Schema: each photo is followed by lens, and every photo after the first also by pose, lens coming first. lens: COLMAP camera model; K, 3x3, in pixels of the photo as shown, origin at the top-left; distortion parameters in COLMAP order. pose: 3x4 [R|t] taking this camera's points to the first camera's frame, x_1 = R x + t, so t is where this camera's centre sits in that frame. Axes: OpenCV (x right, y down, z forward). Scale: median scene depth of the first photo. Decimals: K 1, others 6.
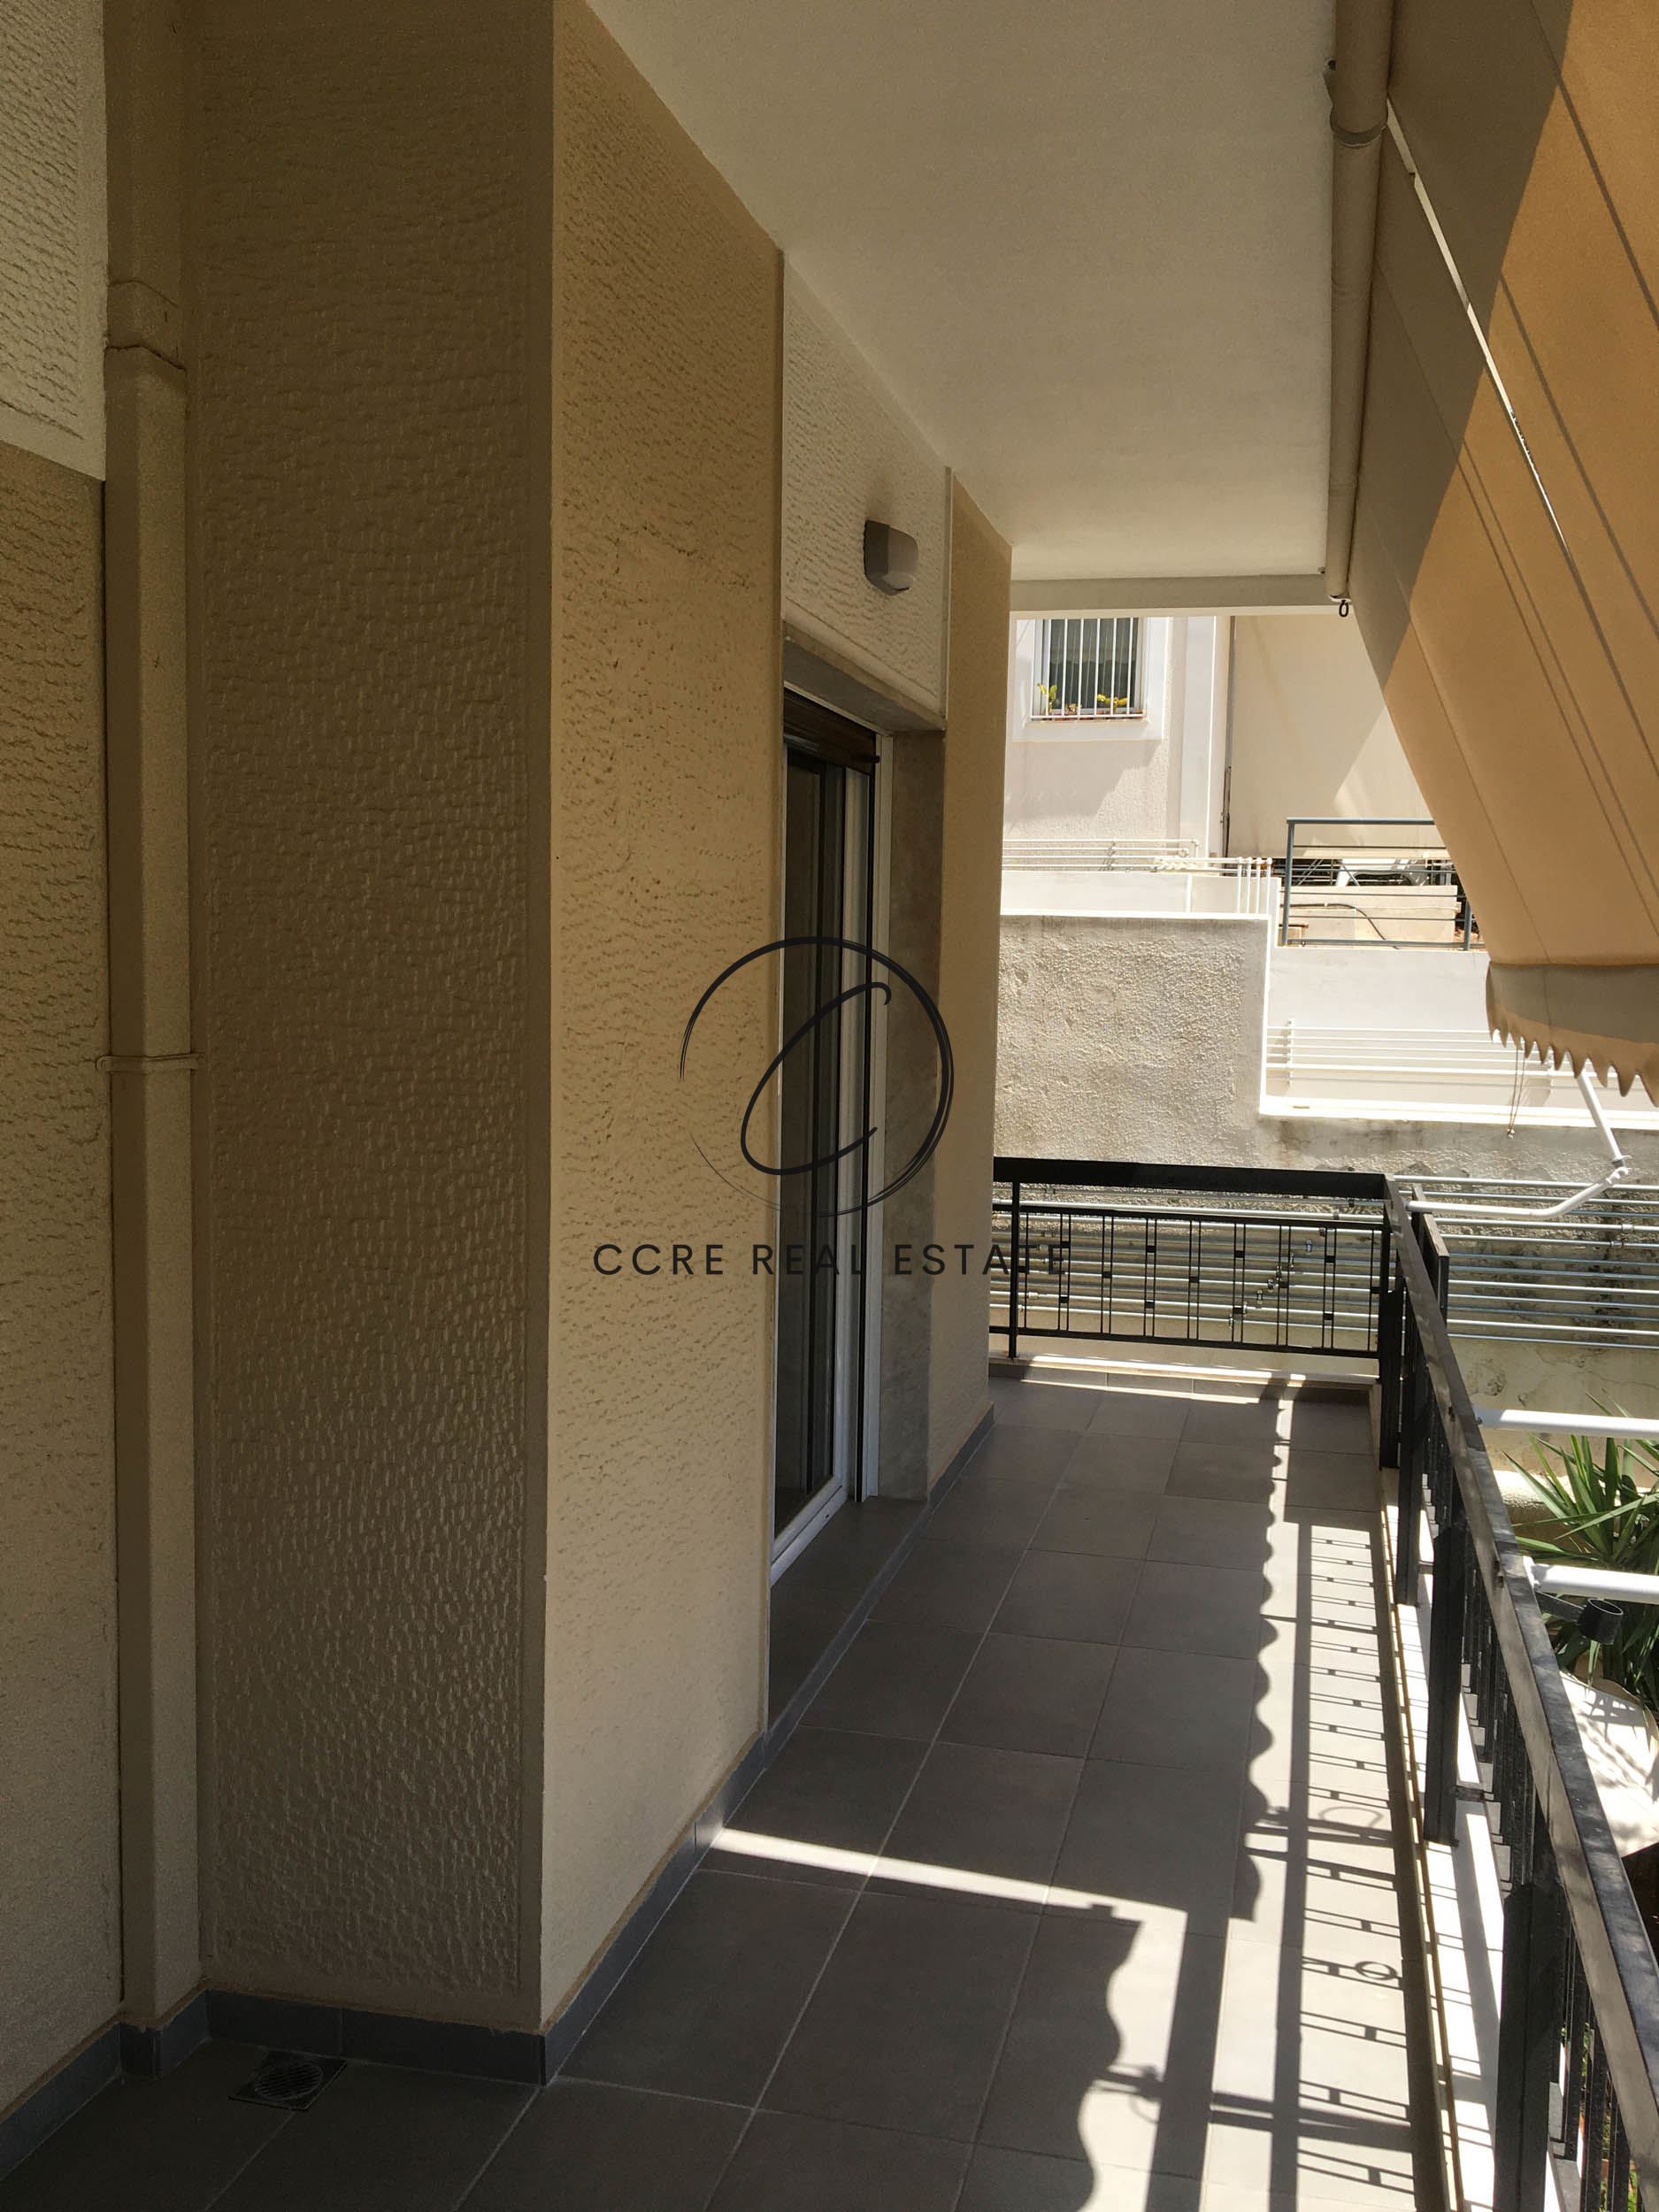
lens RADIAL K [[1872.7, 0, 837.1], [0, 1872.7, 1107.9], [0, 0, 1]] dist [0.103900, -0.158803]
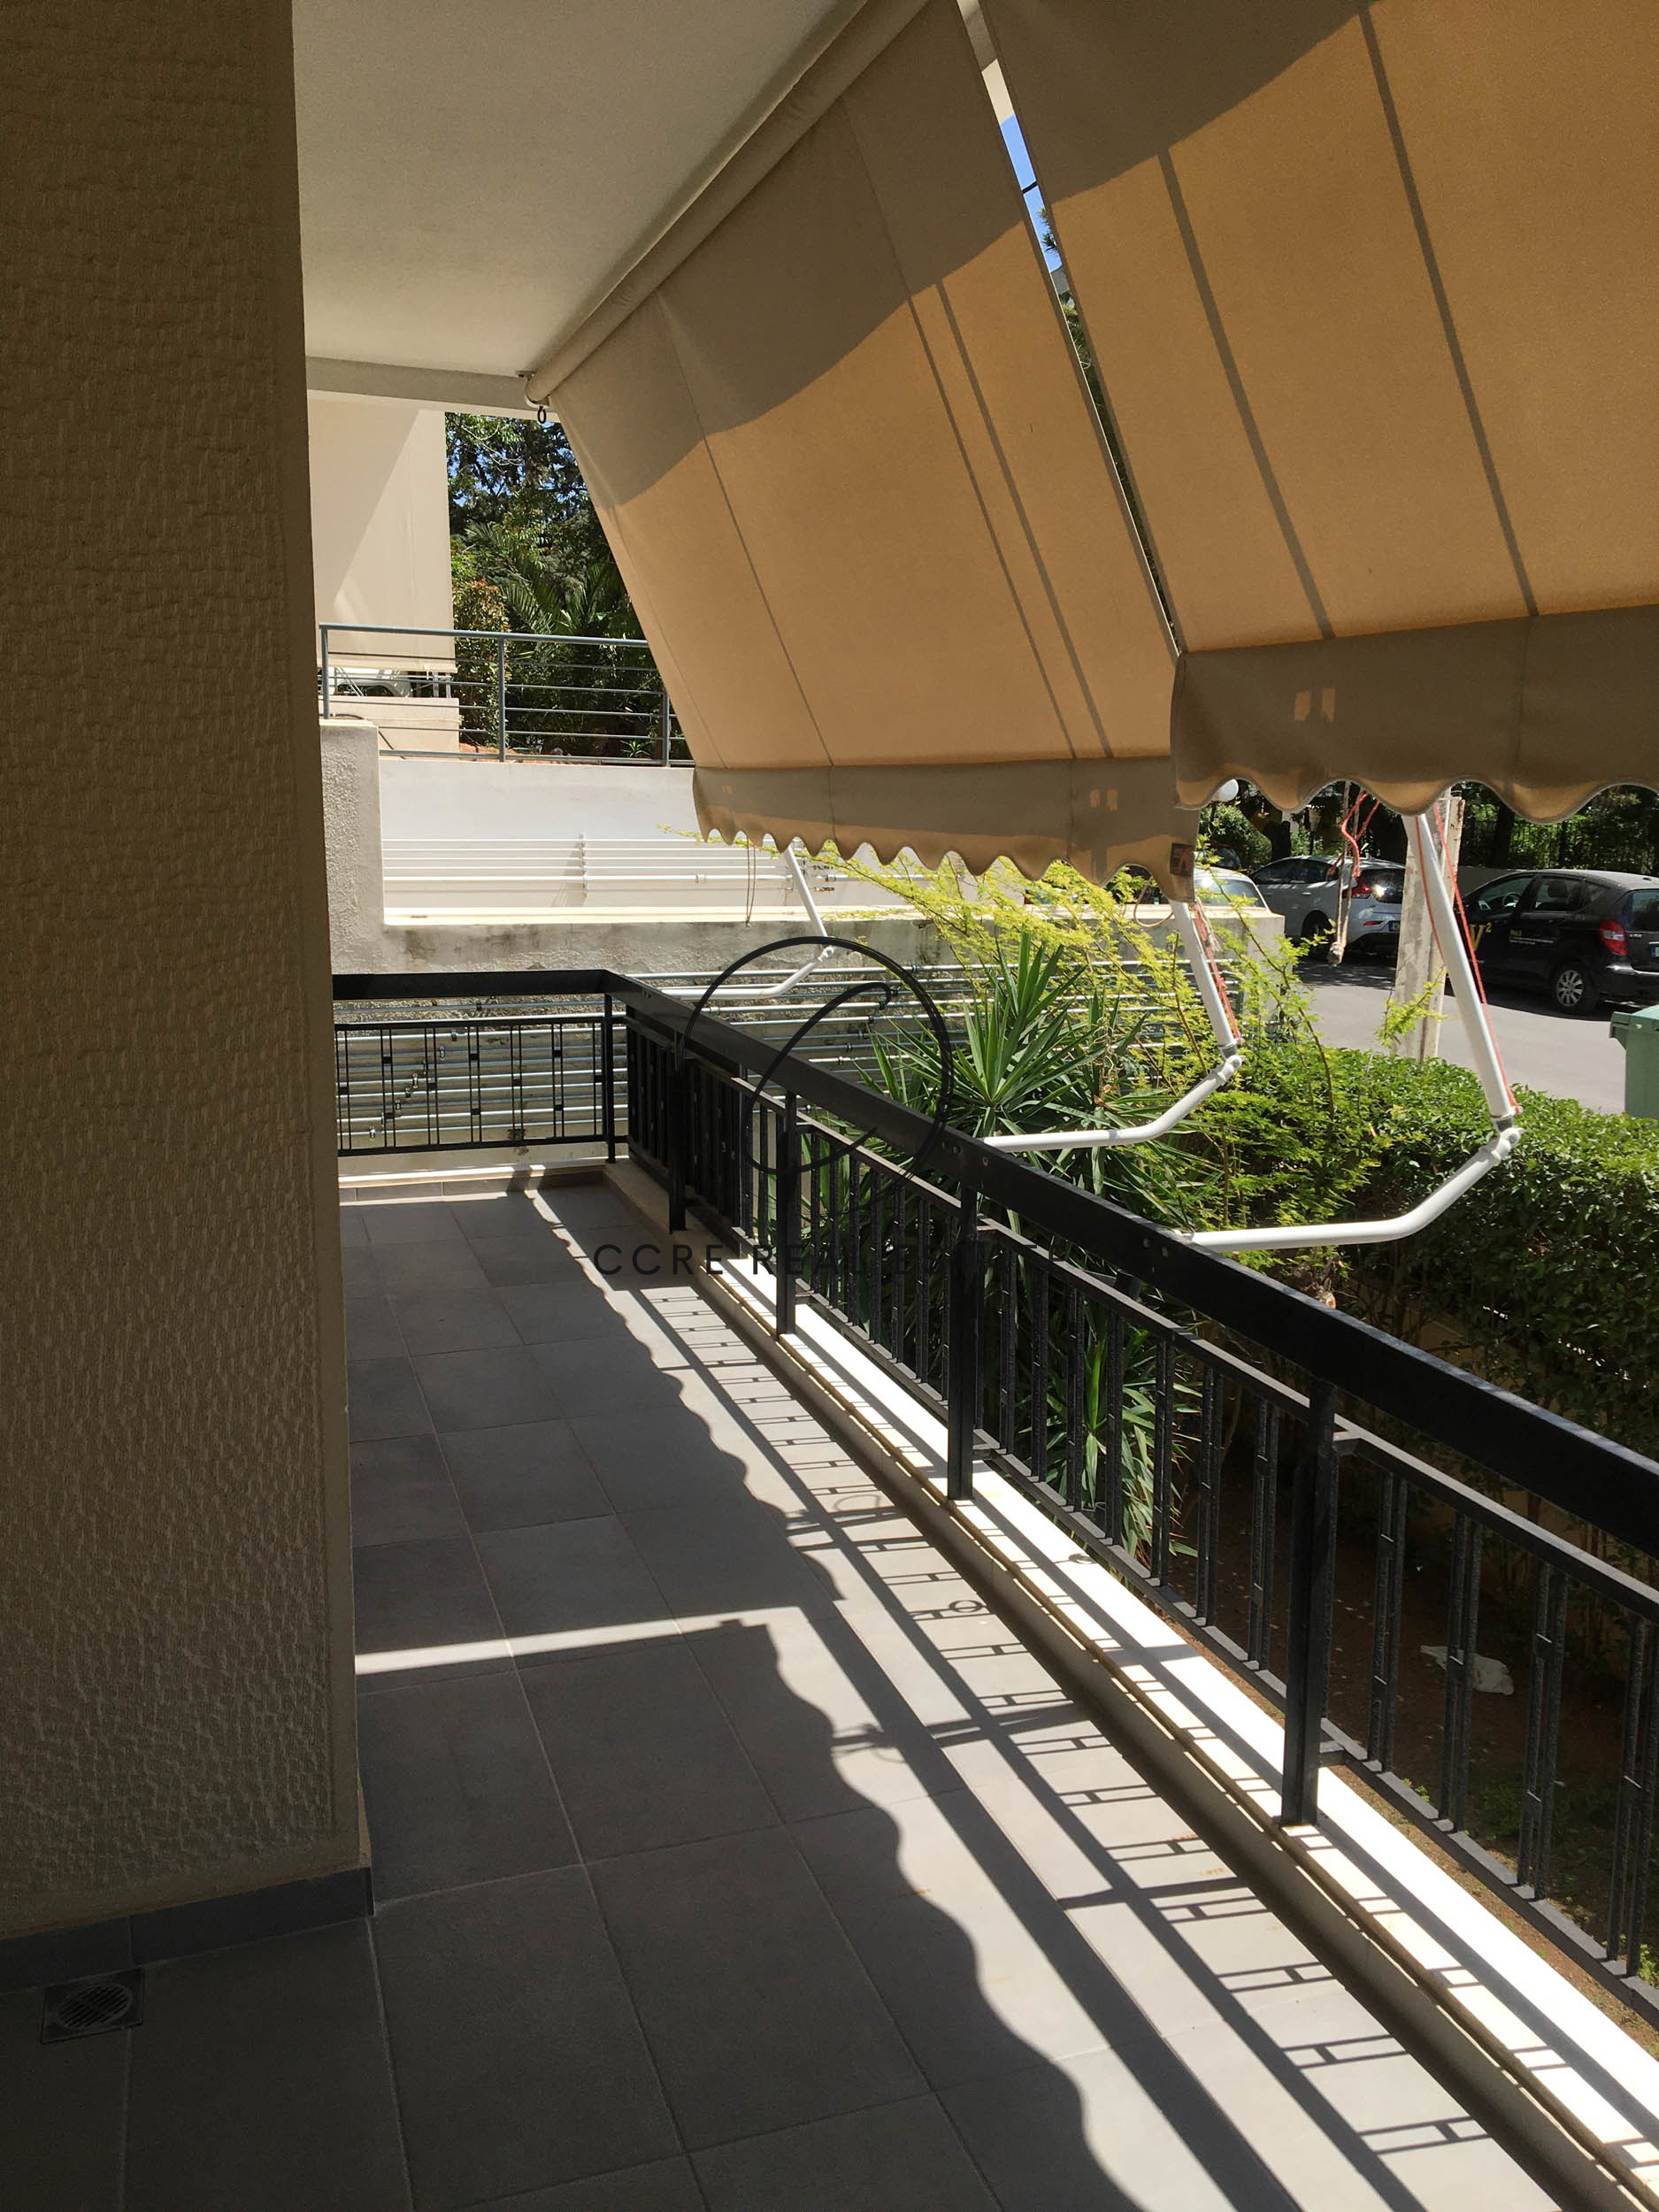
lens RADIAL K [[1872.7, 0, 837.1], [0, 1872.7, 1107.9], [0, 0, 1]] dist [0.103900, -0.158803]
pose [[0.837591, -0.106056, 0.535905, -0.433317], [0.054870, 0.992346, 0.110627, 0.006785], [-0.543536, -0.063255, 0.836999, 0.078327]]
